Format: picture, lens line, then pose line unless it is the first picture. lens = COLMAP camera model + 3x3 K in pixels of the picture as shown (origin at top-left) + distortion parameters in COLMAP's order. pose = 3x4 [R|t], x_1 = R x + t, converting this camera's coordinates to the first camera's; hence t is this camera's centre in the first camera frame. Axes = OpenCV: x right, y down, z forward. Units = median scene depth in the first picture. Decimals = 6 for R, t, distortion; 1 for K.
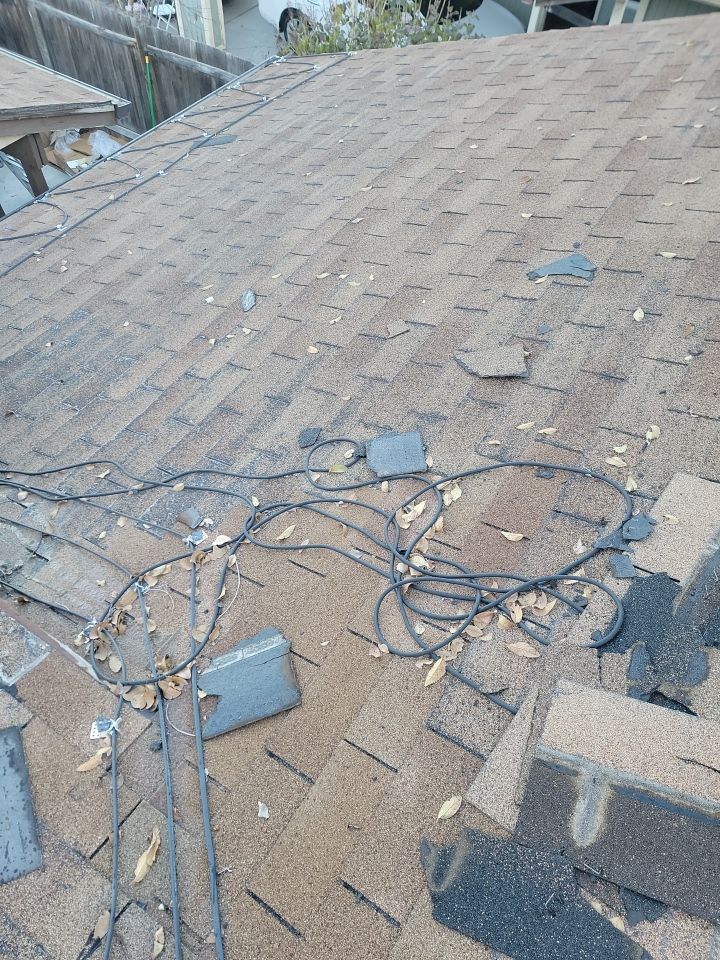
lens RADIAL K [[663.6, 0, 371.6], [0, 663.6, 483.0], [0, 0, 1]] dist [0.095922, -0.073605]
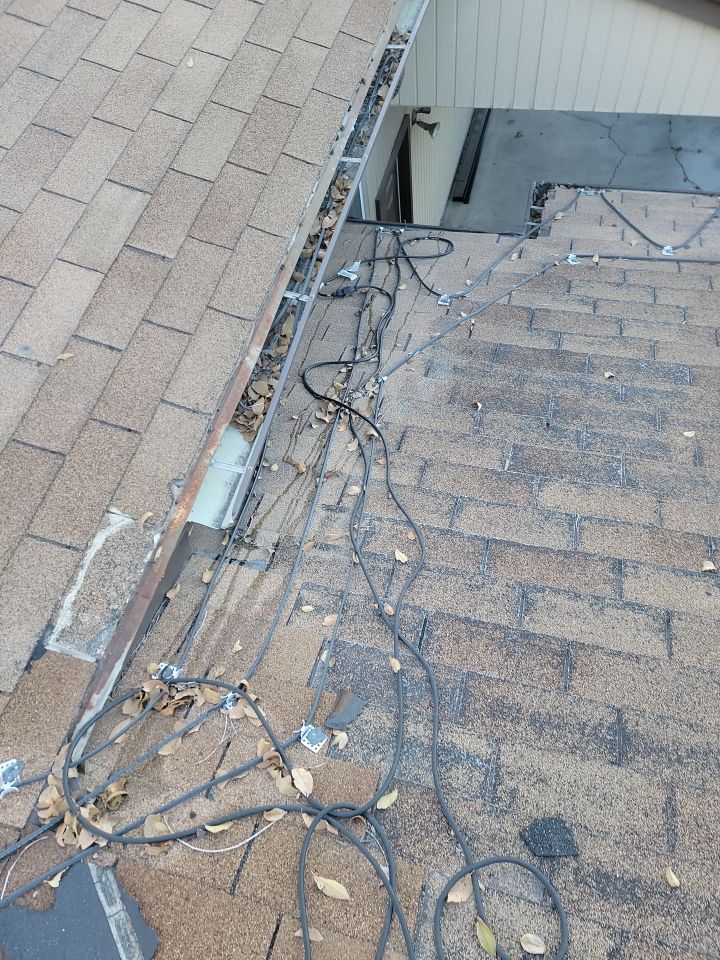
lens RADIAL K [[661.3, 0, 328.1], [0, 661.3, 502.6], [0, 0, 1]] dist [0.090119, -0.079690]
pose [[0.285894, 0.805570, -0.518962, -0.067573], [-0.703888, 0.544024, 0.456705, -0.300640], [0.650236, 0.234722, 0.722564, 0.335117]]
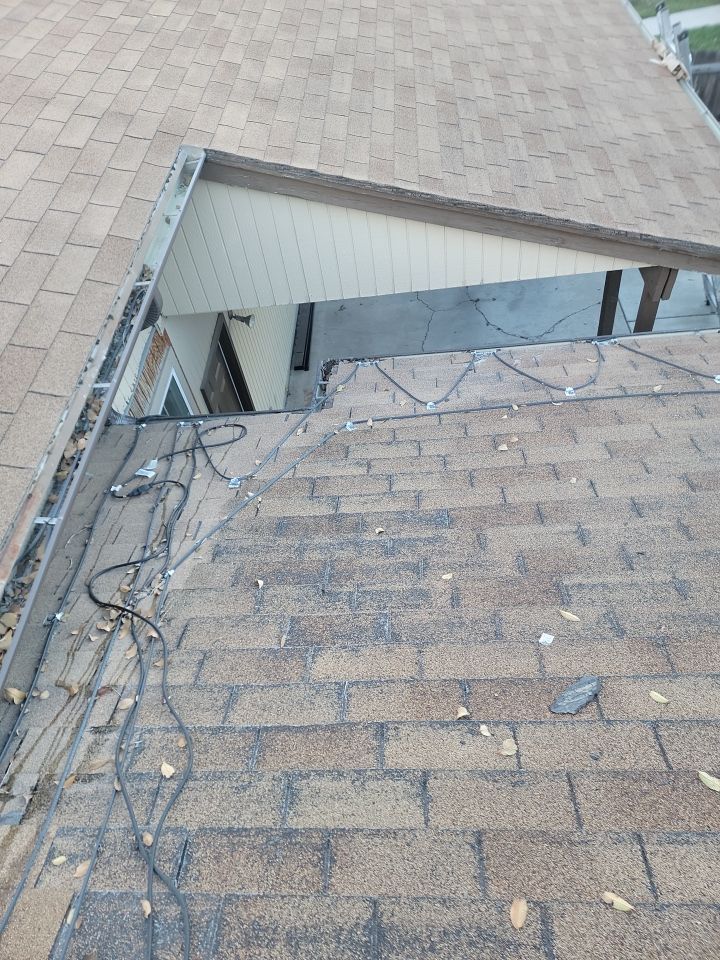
lens RADIAL K [[661.3, 0, 328.1], [0, 661.3, 502.6], [0, 0, 1]] dist [0.090119, -0.079690]
pose [[0.485692, 0.604896, -0.631033, -0.020688], [-0.615644, 0.749195, 0.244316, -0.468723], [0.620553, 0.269829, 0.736279, 0.429927]]
